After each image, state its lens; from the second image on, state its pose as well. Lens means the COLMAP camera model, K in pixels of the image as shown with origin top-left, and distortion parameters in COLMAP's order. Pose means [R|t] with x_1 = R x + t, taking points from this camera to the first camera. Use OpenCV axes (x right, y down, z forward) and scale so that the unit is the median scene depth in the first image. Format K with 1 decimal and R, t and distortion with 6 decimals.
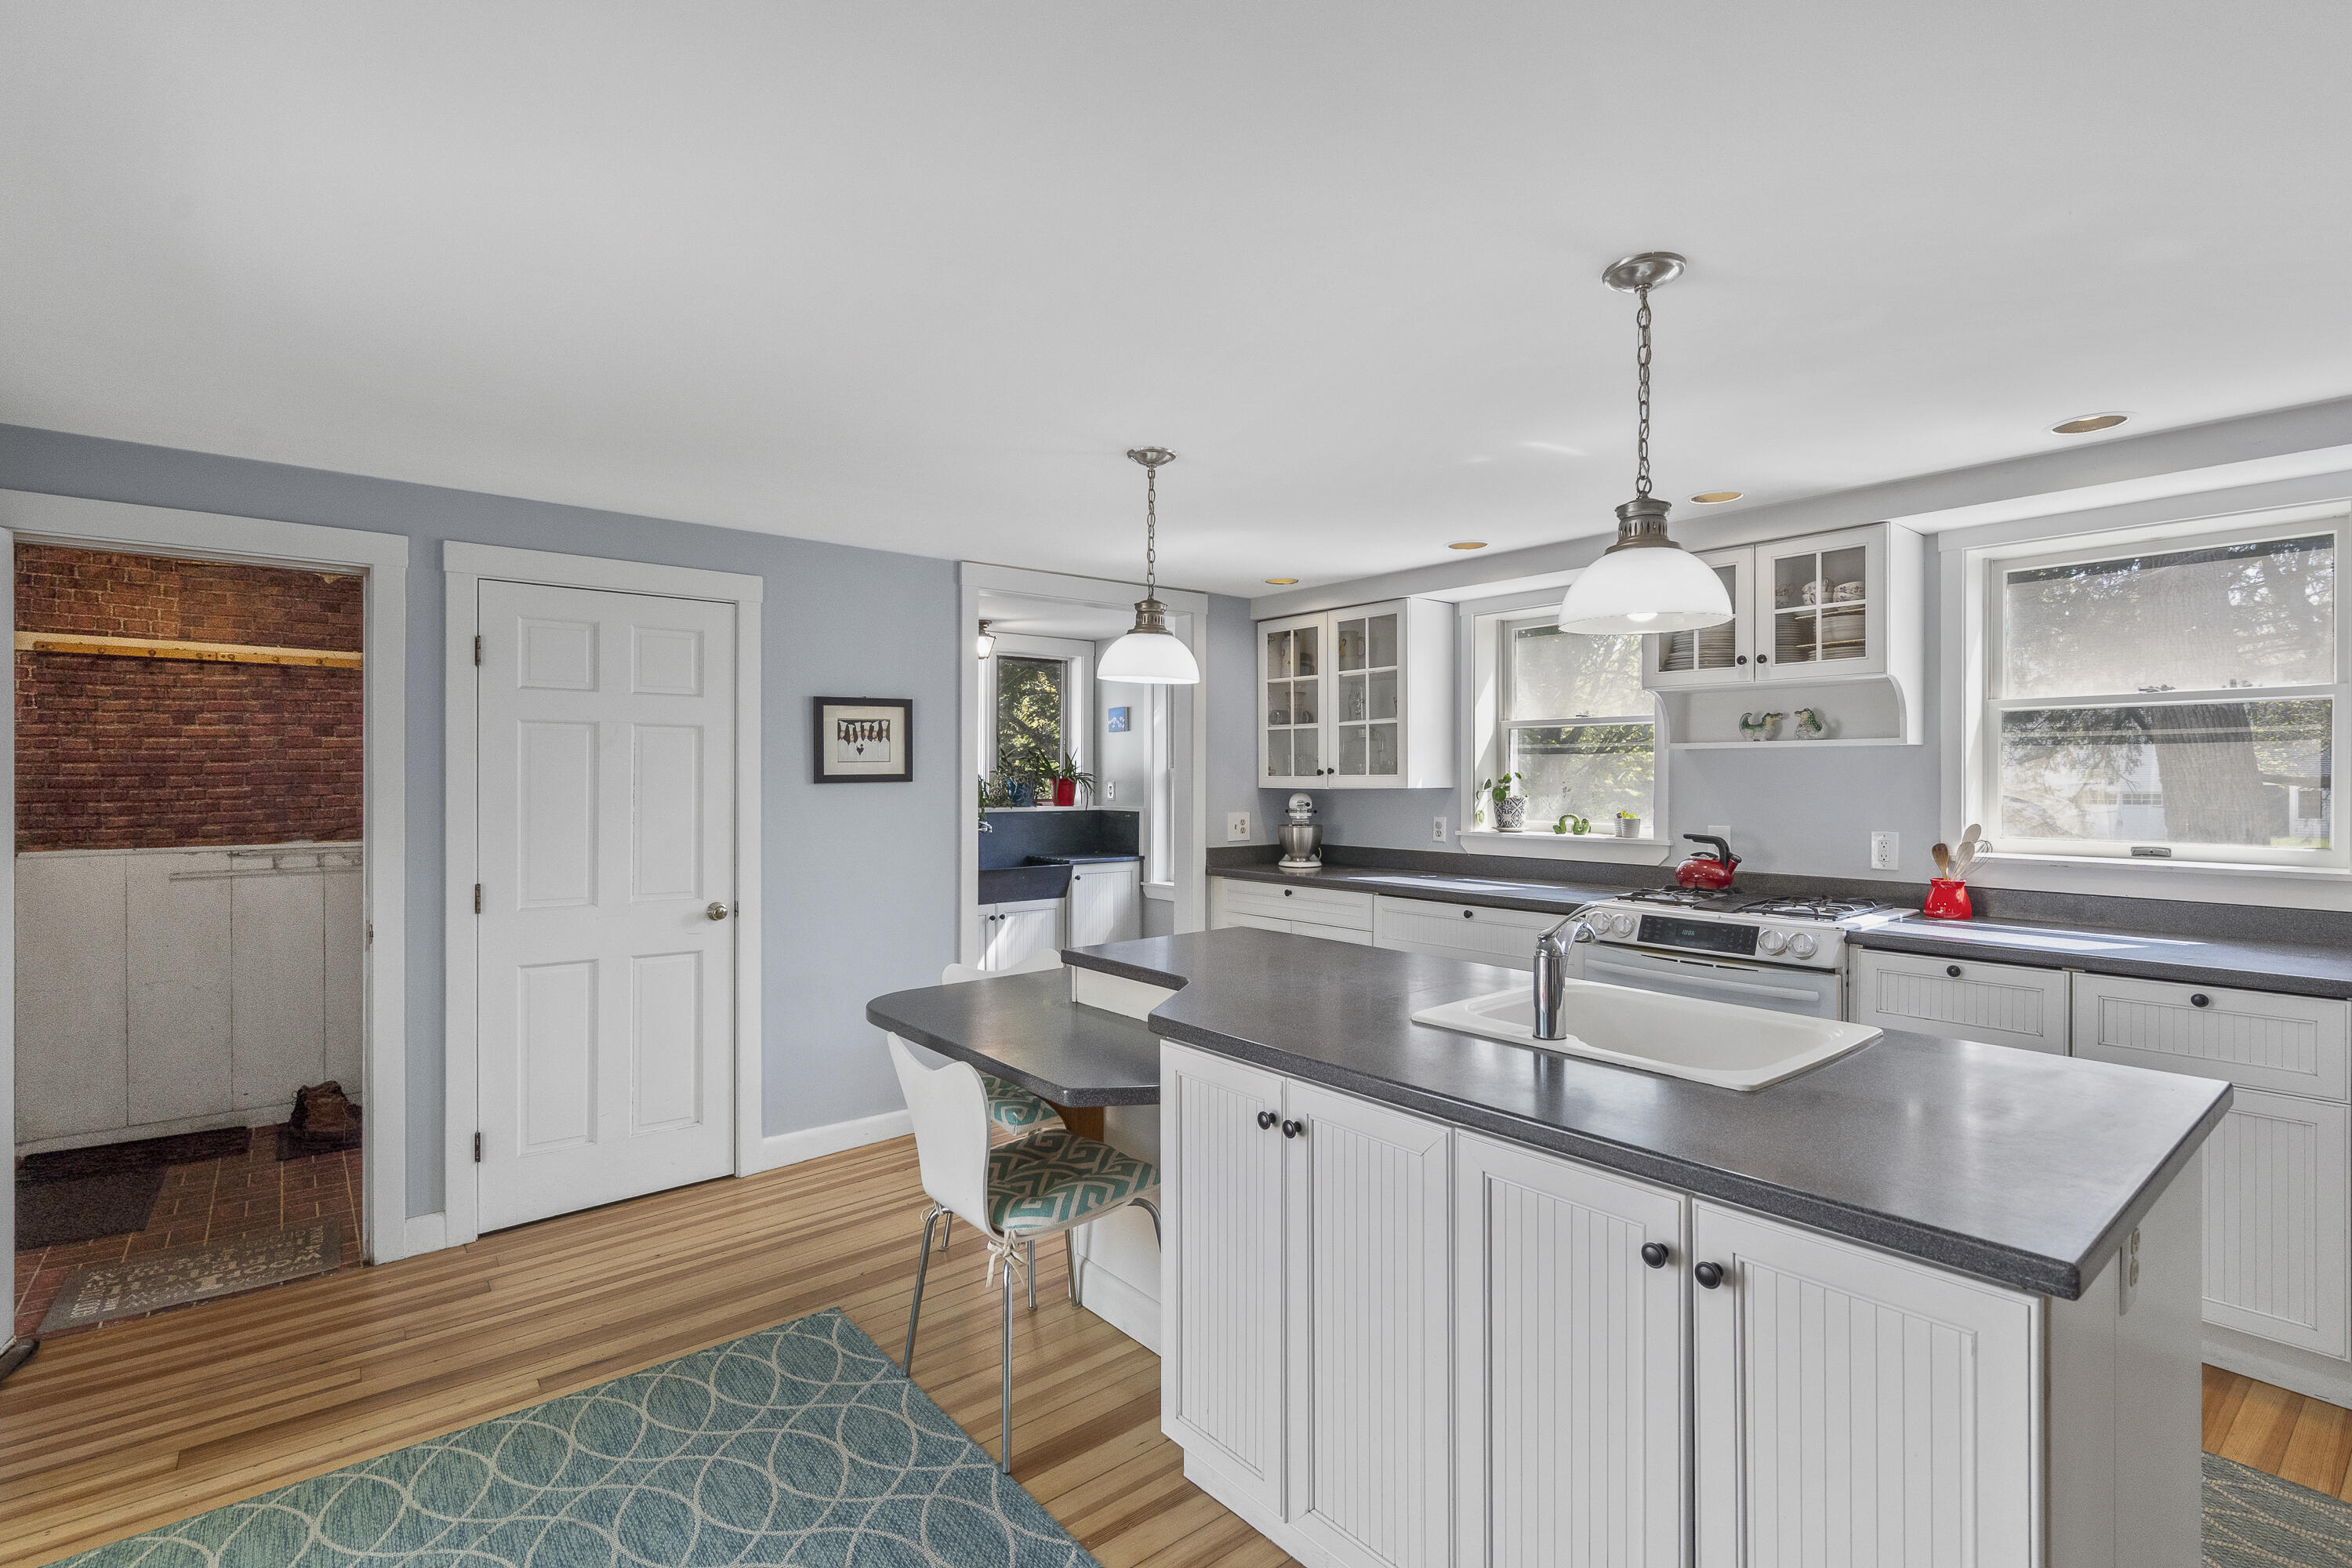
lens RADIAL K [[1077.8, 0, 1179.7], [0, 1077.8, 792.8], [0, 0, 1]] dist [0.015348, -0.000005]
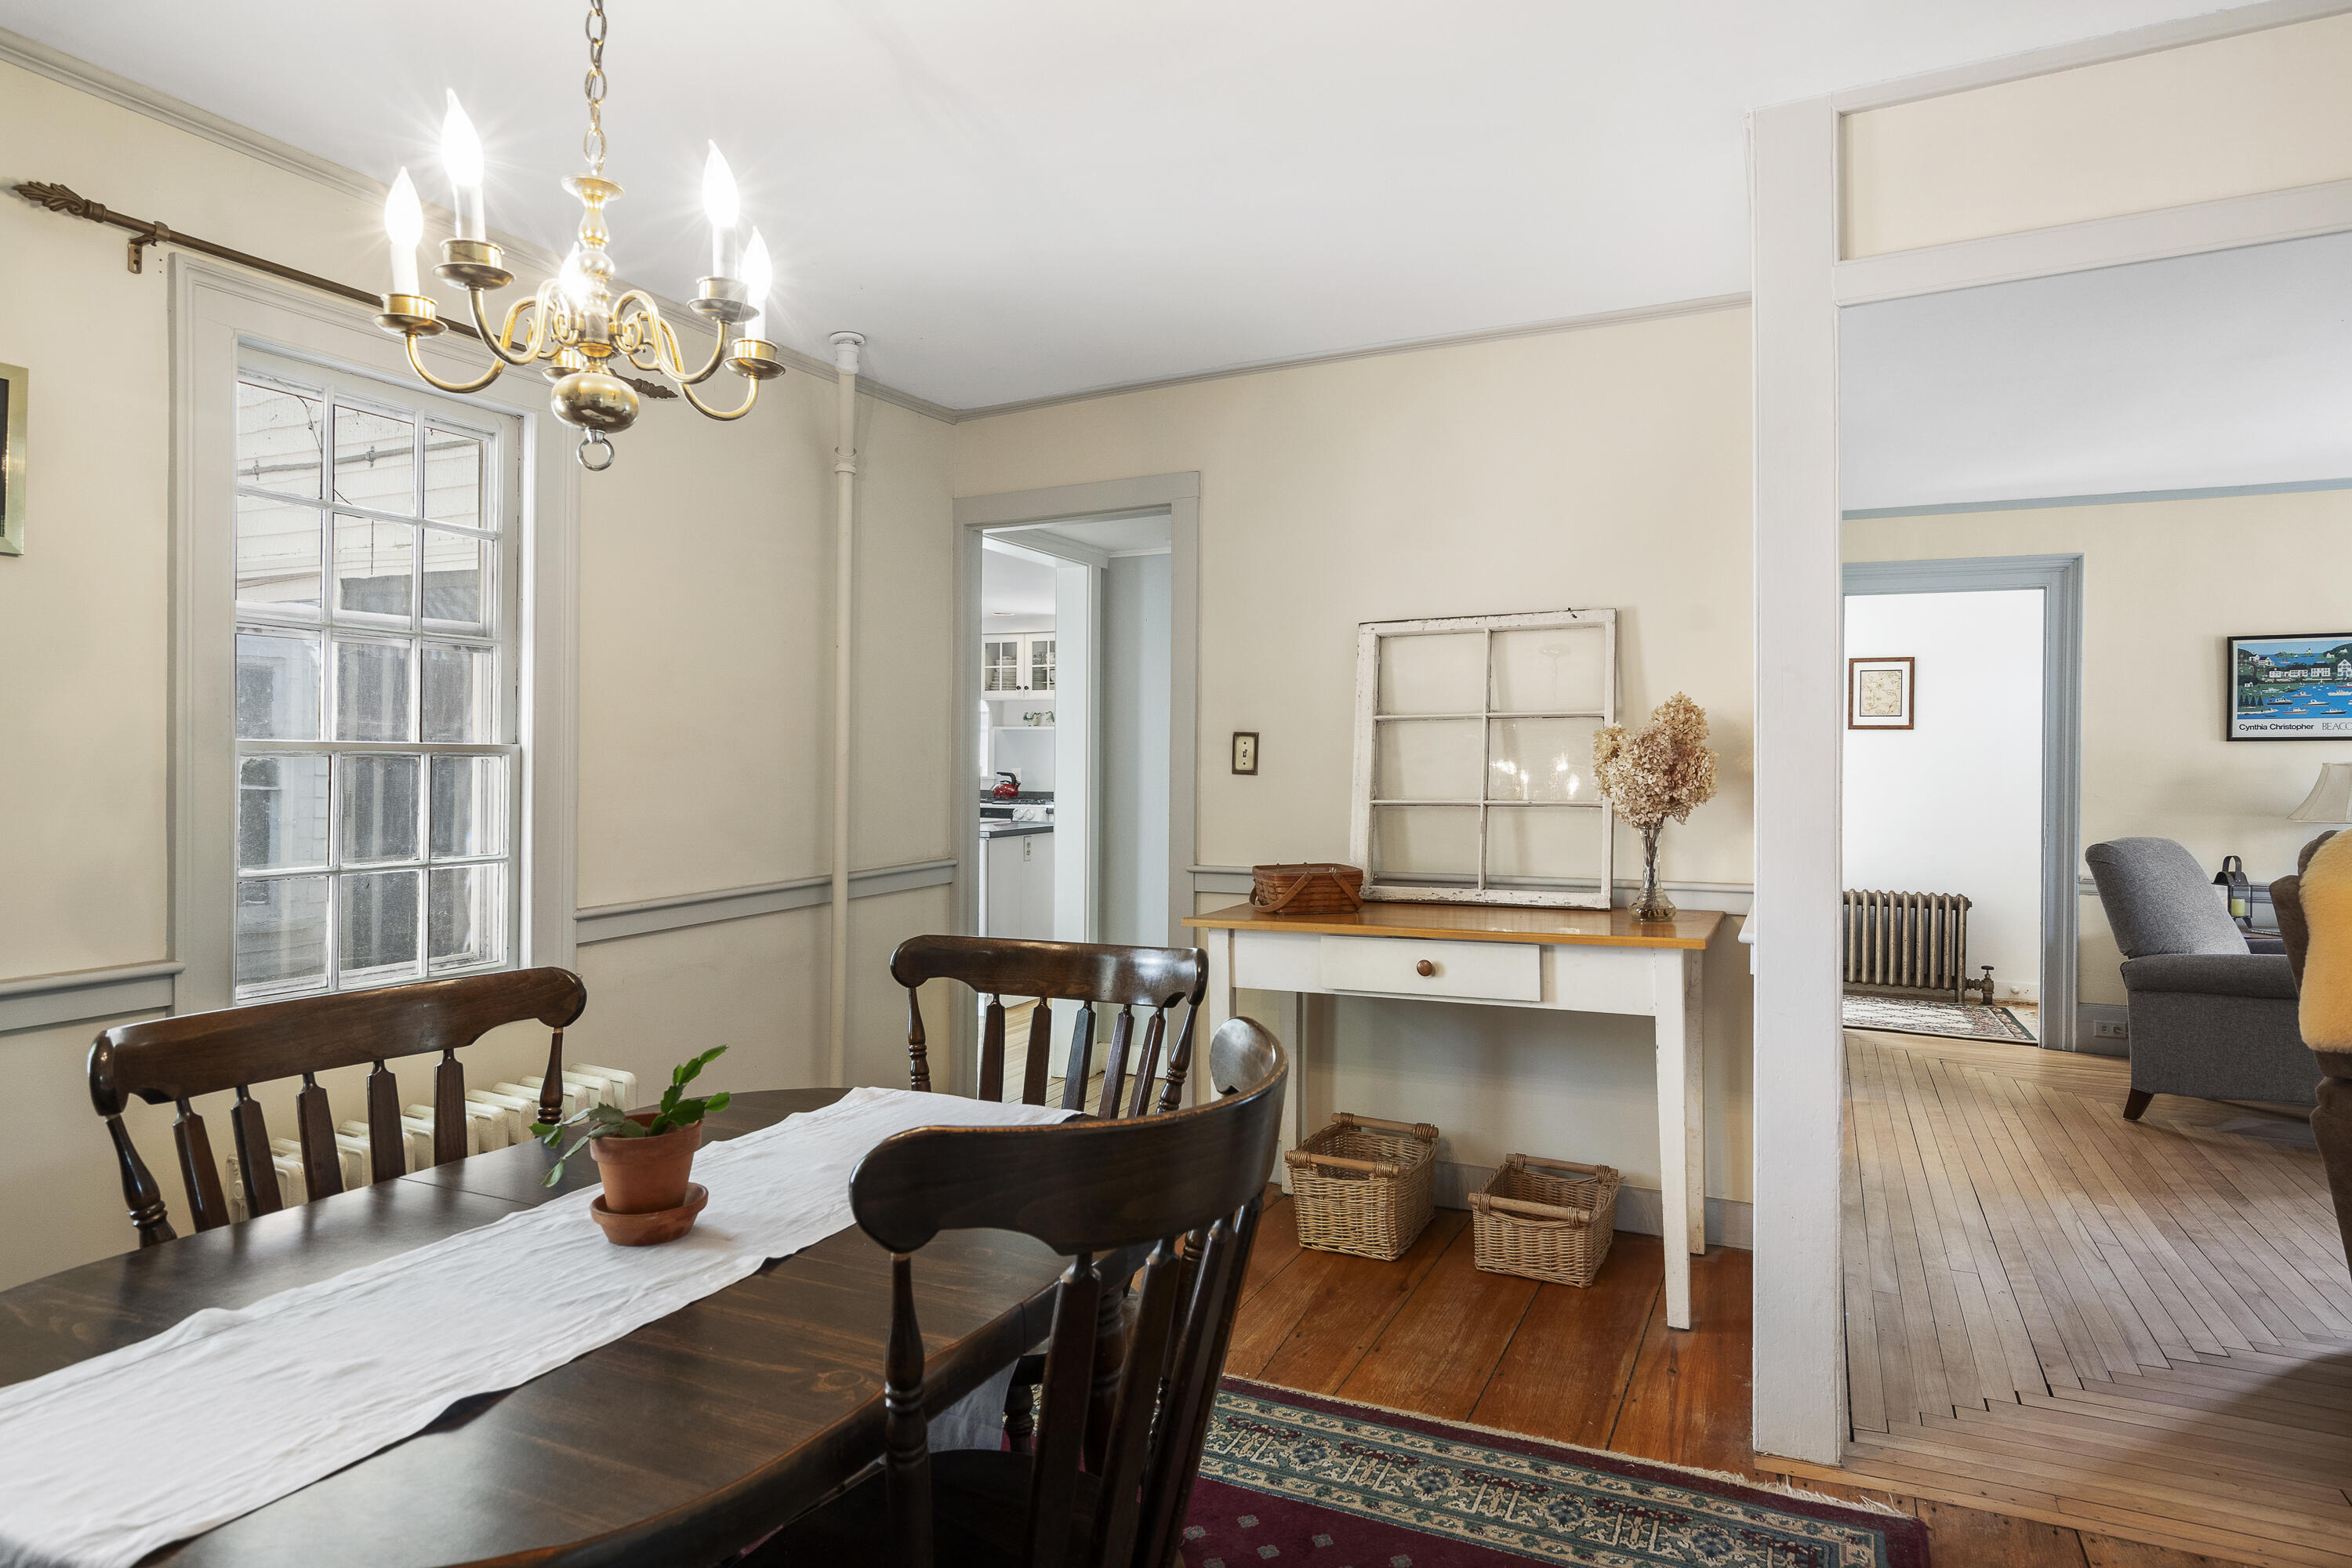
lens RADIAL K [[1330.1, 0, 1185.0], [0, 1330.1, 764.4], [0, 0, 1]] dist [0.023021, -0.000198]
pose [[0.899581, 0.009231, 0.436657, -0.244183], [-0.002916, 0.999881, -0.015131, 0.049486], [-0.436745, 0.012339, 0.899501, -1.125194]]
